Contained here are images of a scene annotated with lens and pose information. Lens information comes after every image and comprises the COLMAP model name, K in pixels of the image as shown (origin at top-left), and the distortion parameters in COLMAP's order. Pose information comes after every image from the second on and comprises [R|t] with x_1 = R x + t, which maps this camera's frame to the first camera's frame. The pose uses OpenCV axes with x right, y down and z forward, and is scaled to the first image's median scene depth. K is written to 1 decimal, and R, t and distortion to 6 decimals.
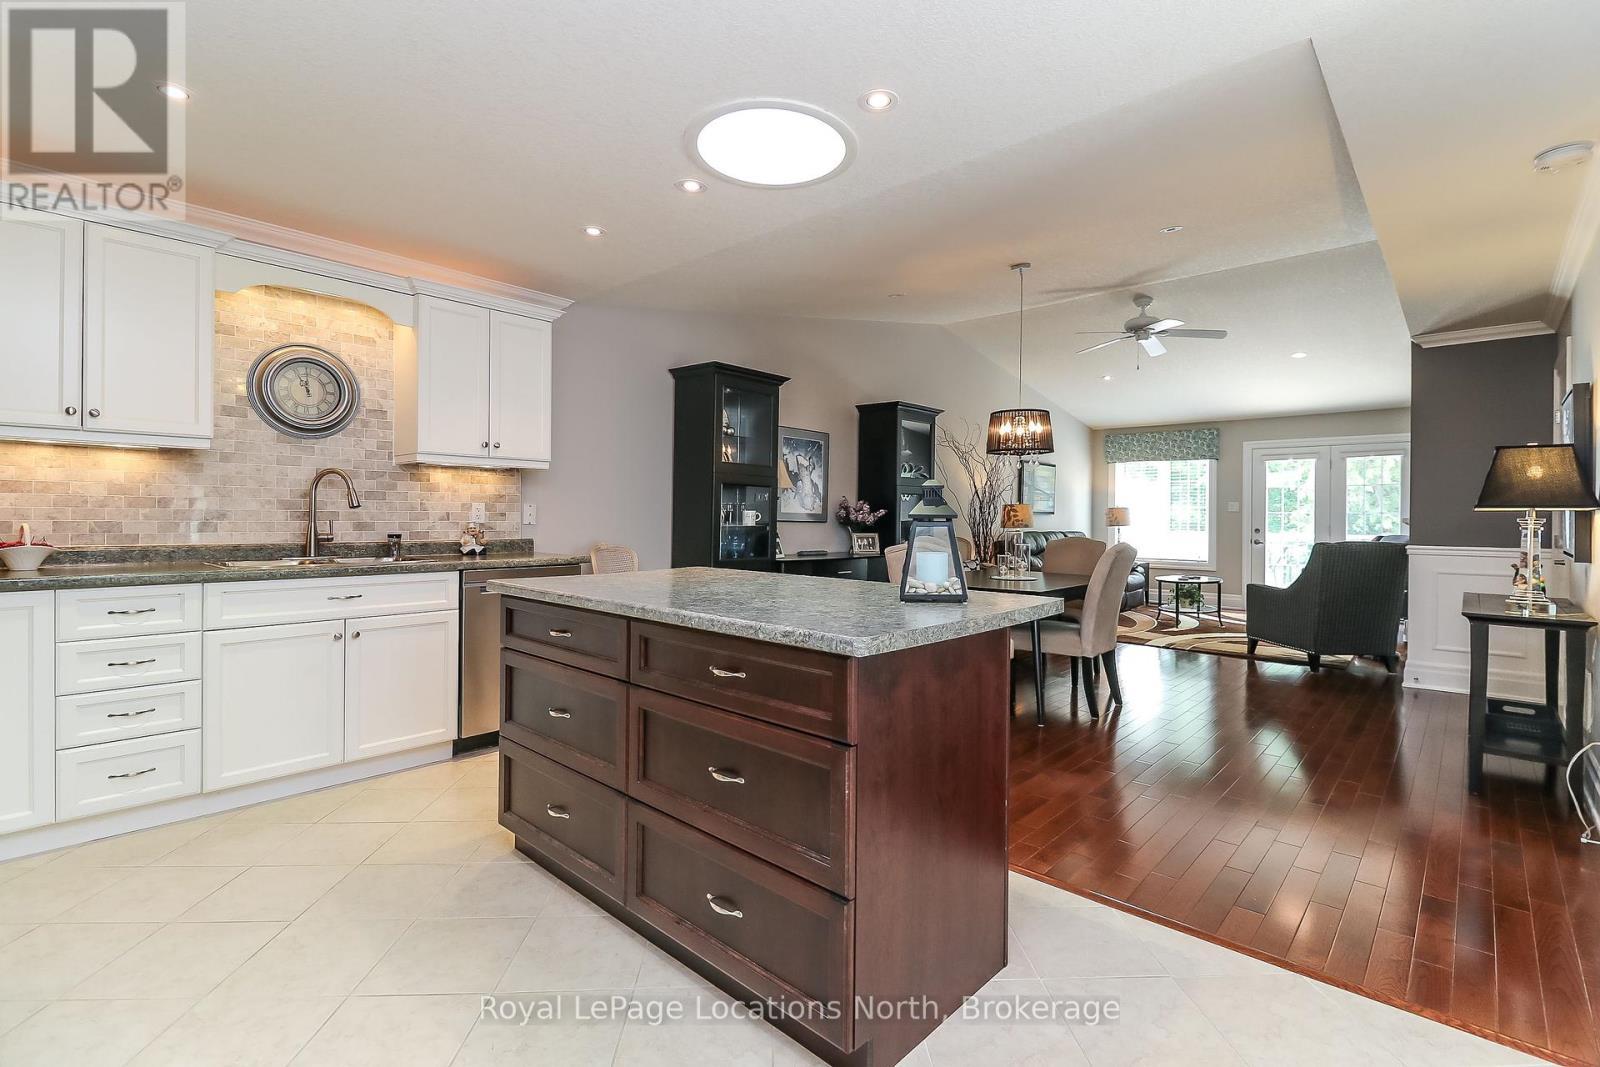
lens RADIAL K [[739.9, 0, 801.1], [0, 739.9, 516.3], [0, 0, 1]] dist [0.004756, -0.006003]
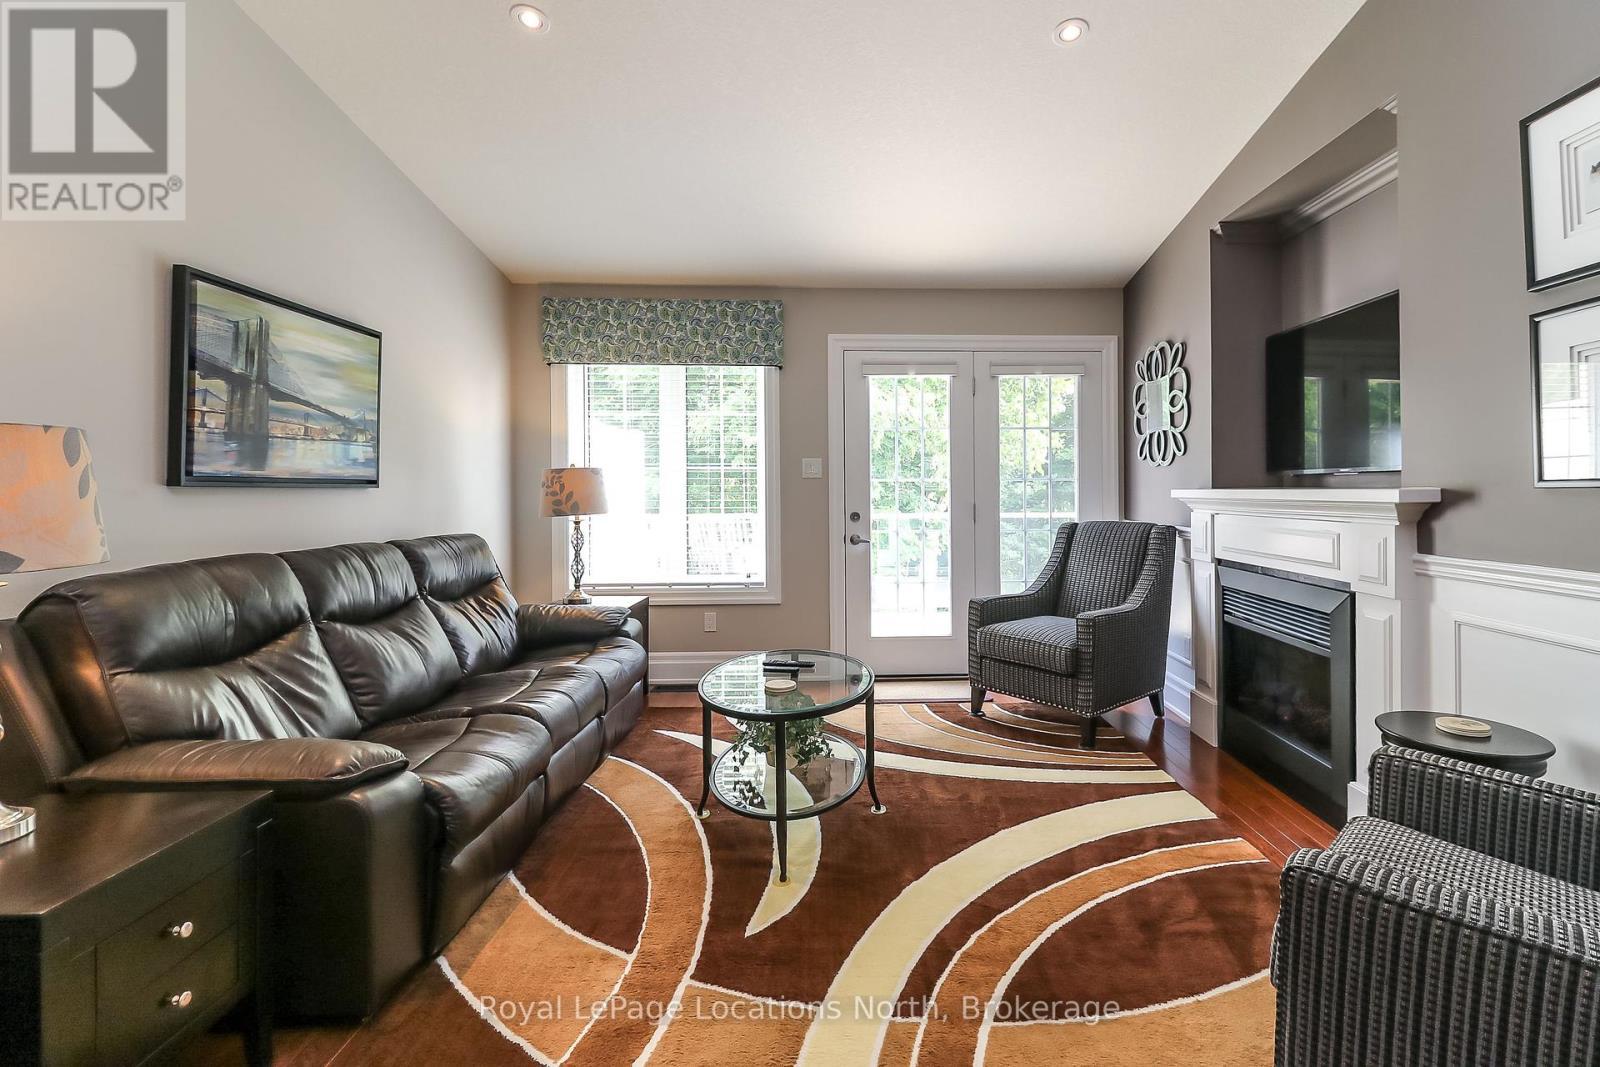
lens RADIAL K [[758.9, 0, 876.3], [0, 758.9, 483.8], [0, 0, 1]] dist [0.013799, -0.005263]
pose [[0.709398, -0.006275, 0.704780, 0.641555], [0.009622, 0.999953, -0.000782, -0.003875], [-0.704742, 0.007336, 0.709426, 1.494891]]
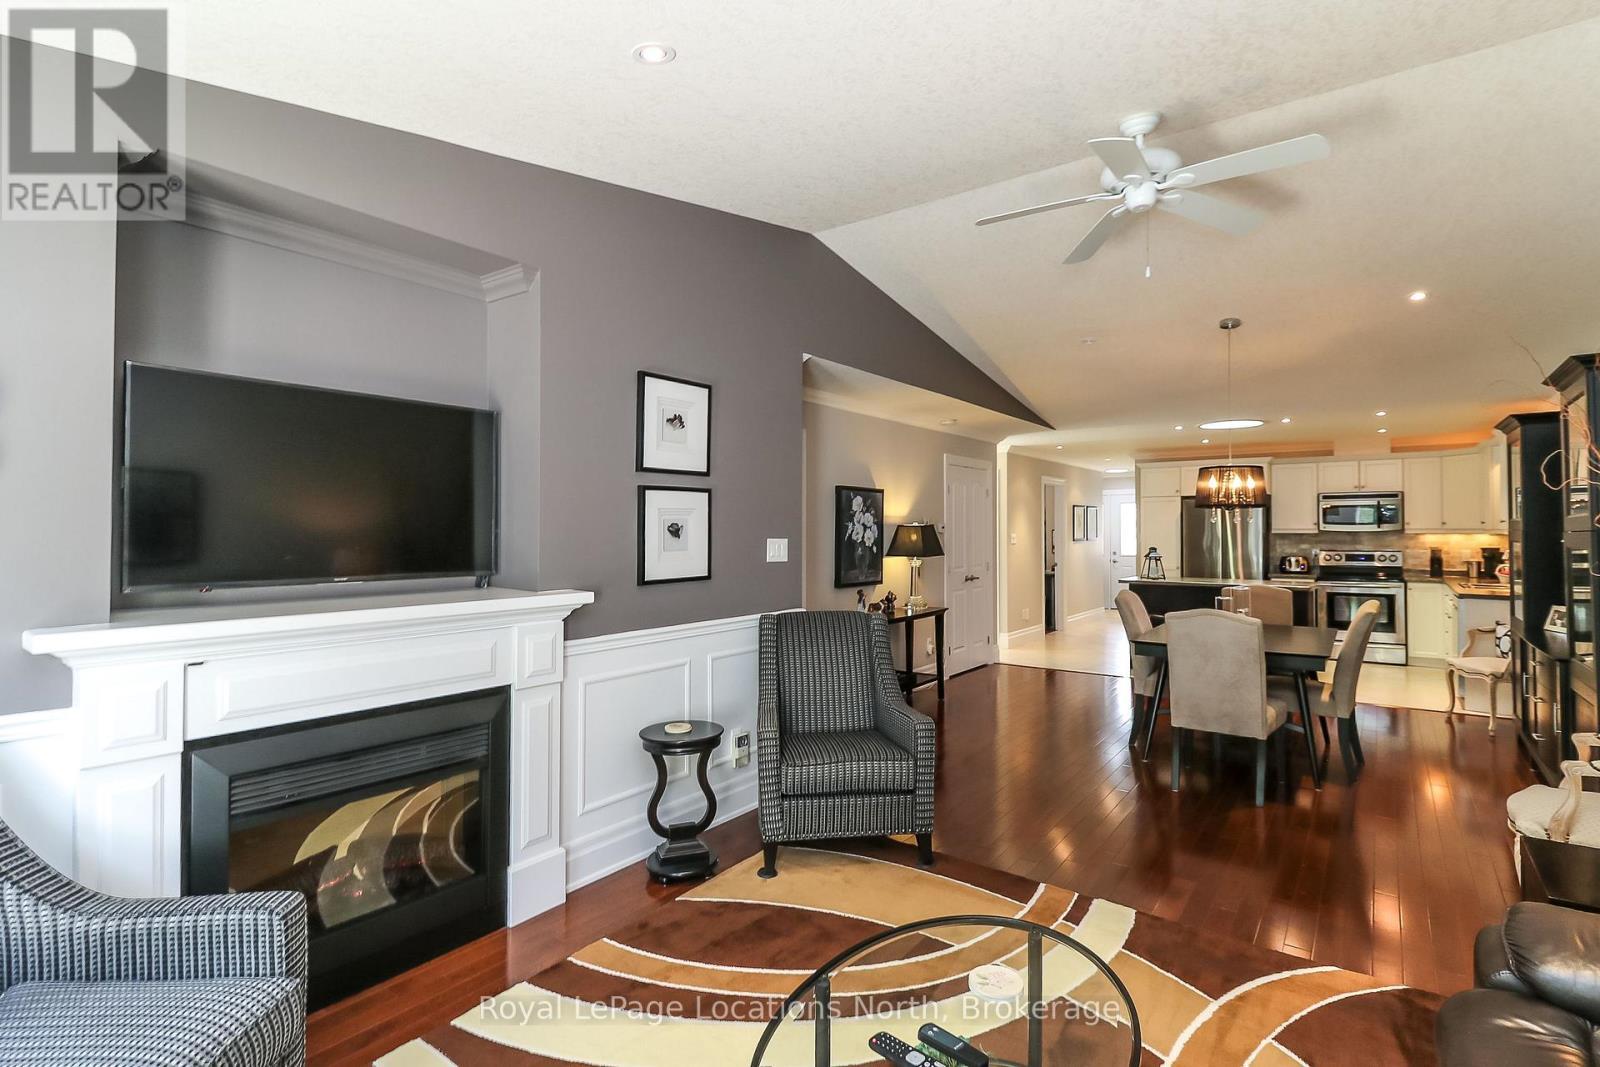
lens RADIAL K [[739.9, 0, 825.4], [0, 739.9, 519.2], [0, 0, 1]] dist [0.004756, -0.006003]
pose [[-0.993998, -0.011890, -0.108753, 1.163412], [-0.010050, 0.999797, -0.017445, -0.058539], [0.108938, -0.016247, -0.993916, 2.369183]]
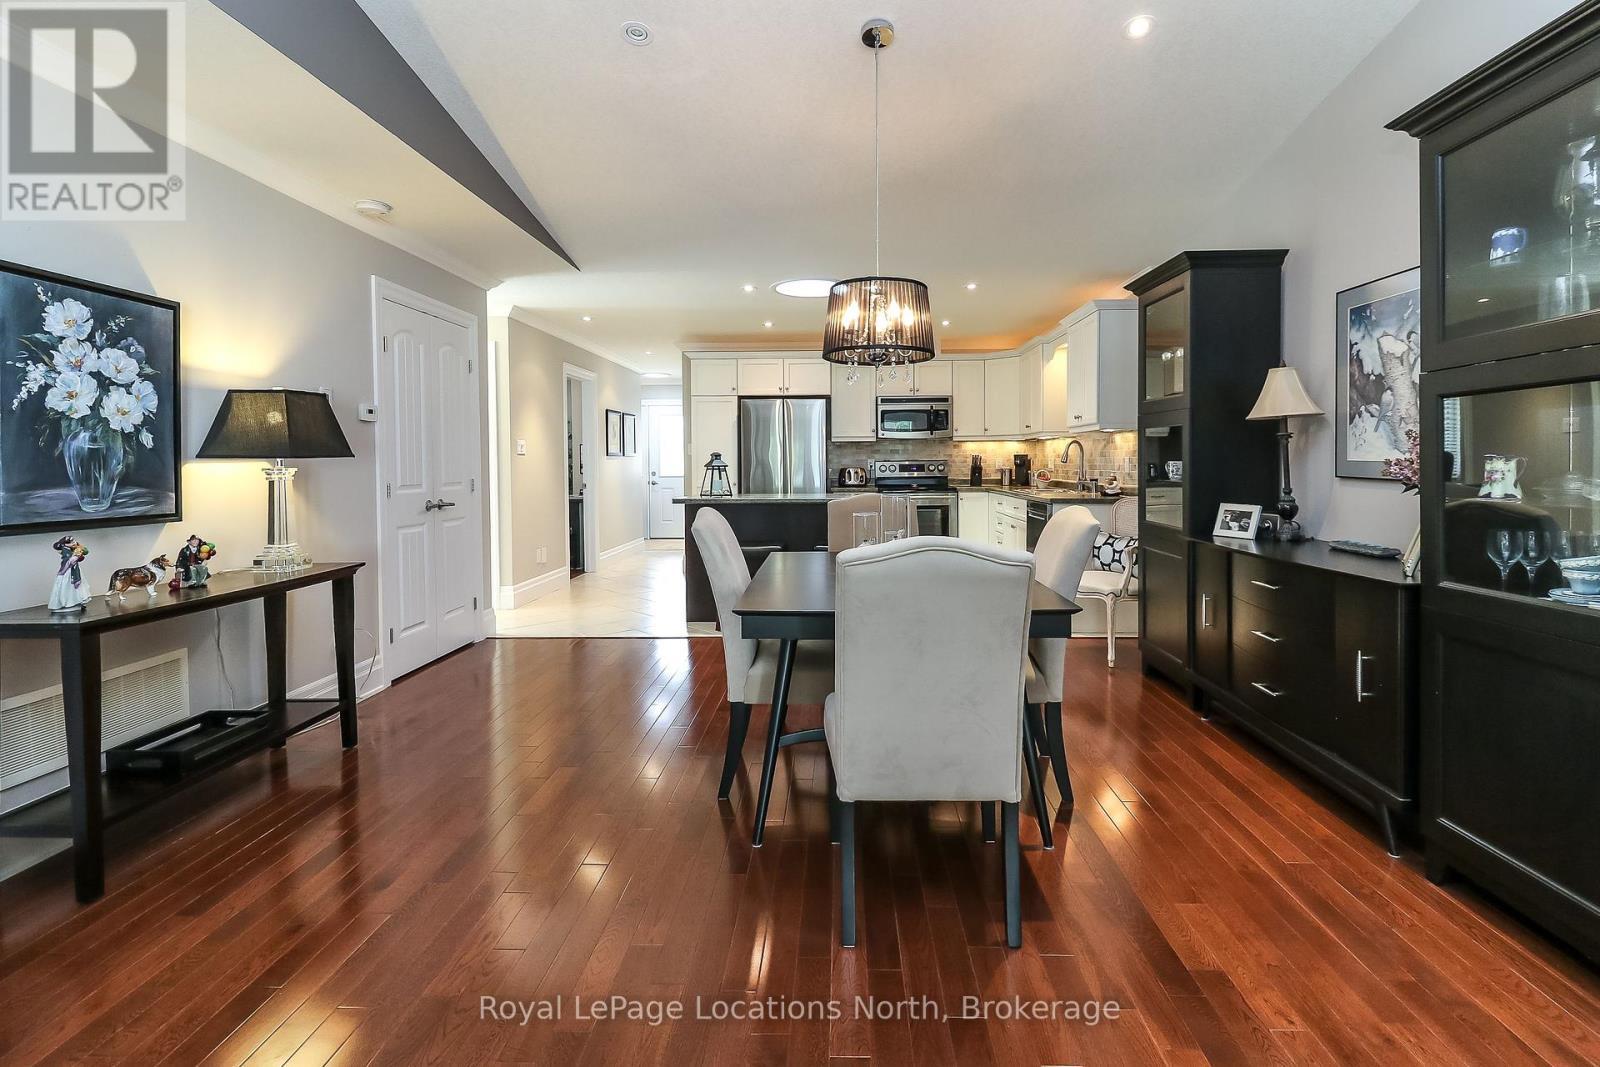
lens RADIAL K [[739.9, 0, 815.3], [0, 739.9, 474.6], [0, 0, 1]] dist [0.004756, -0.006003]
pose [[-0.758303, 0.005717, -0.651877, 0.873126], [-0.001578, 0.999943, 0.010605, -0.000993], [0.651900, 0.009070, -0.758251, 1.724998]]
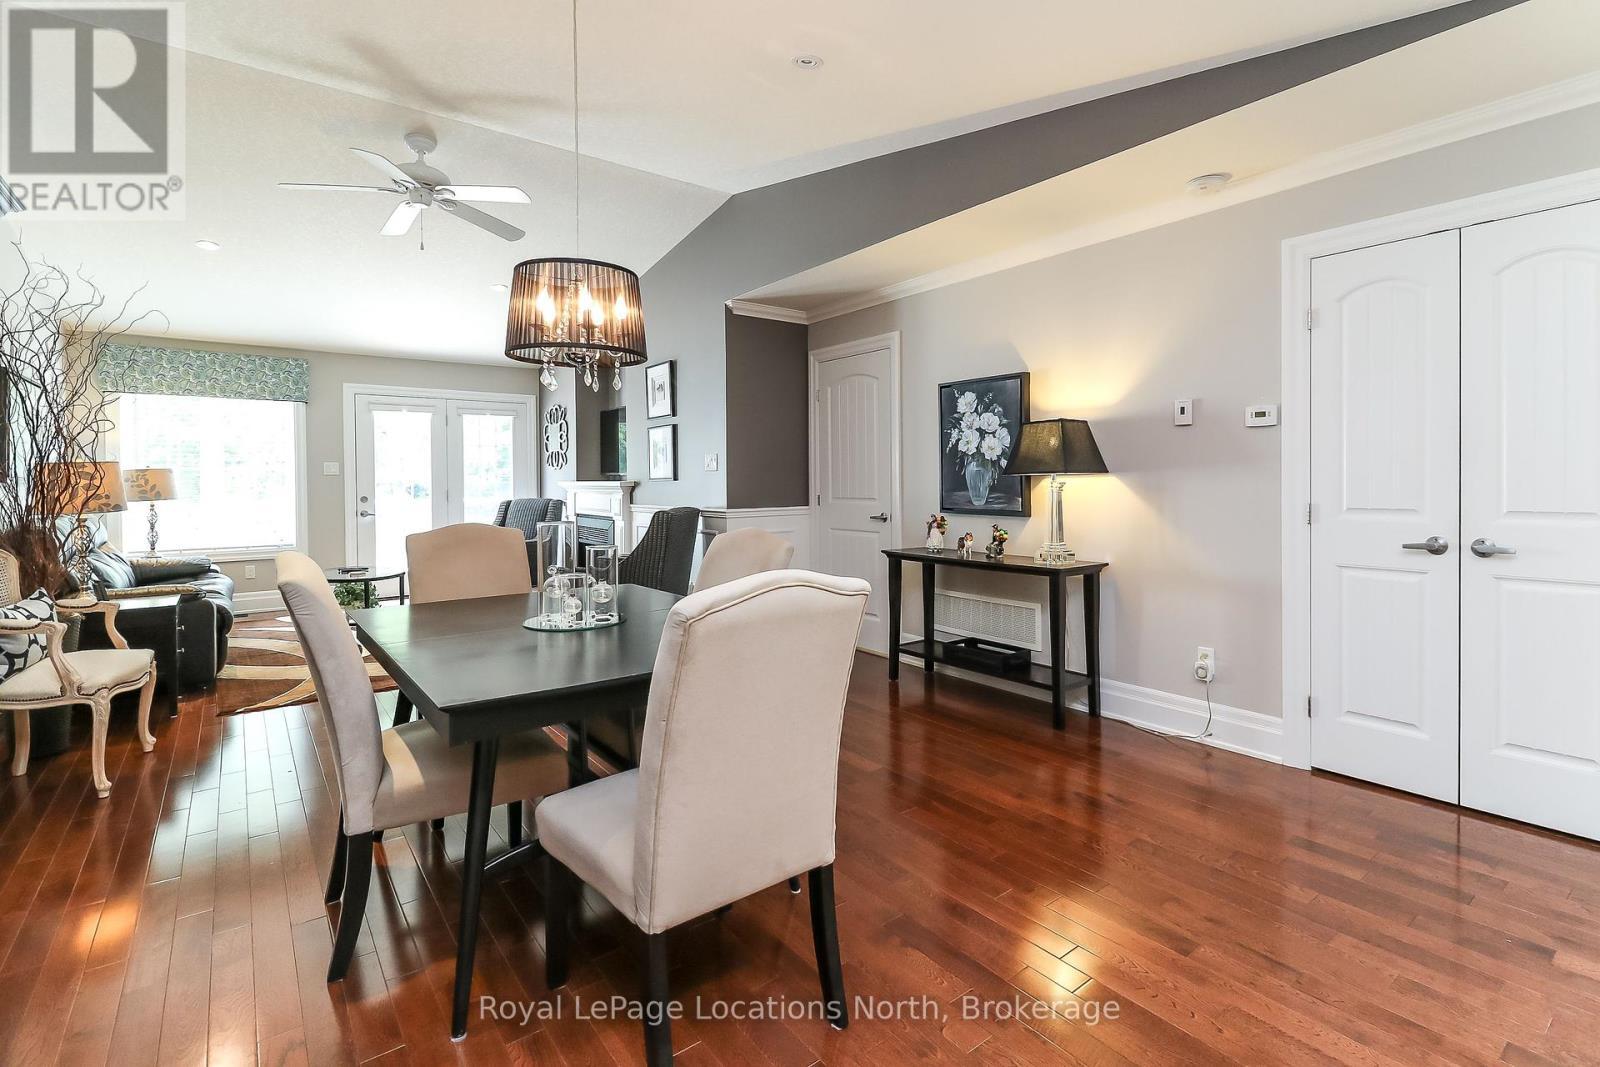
lens RADIAL K [[739.9, 0, 824.6], [0, 739.9, 485.4], [0, 0, 1]] dist [0.004756, -0.006003]
pose [[0.155322, -0.018879, 0.987683, -0.184892], [0.006825, 0.999814, 0.018037, -0.013801], [-0.987840, 0.003940, 0.155422, 0.943905]]
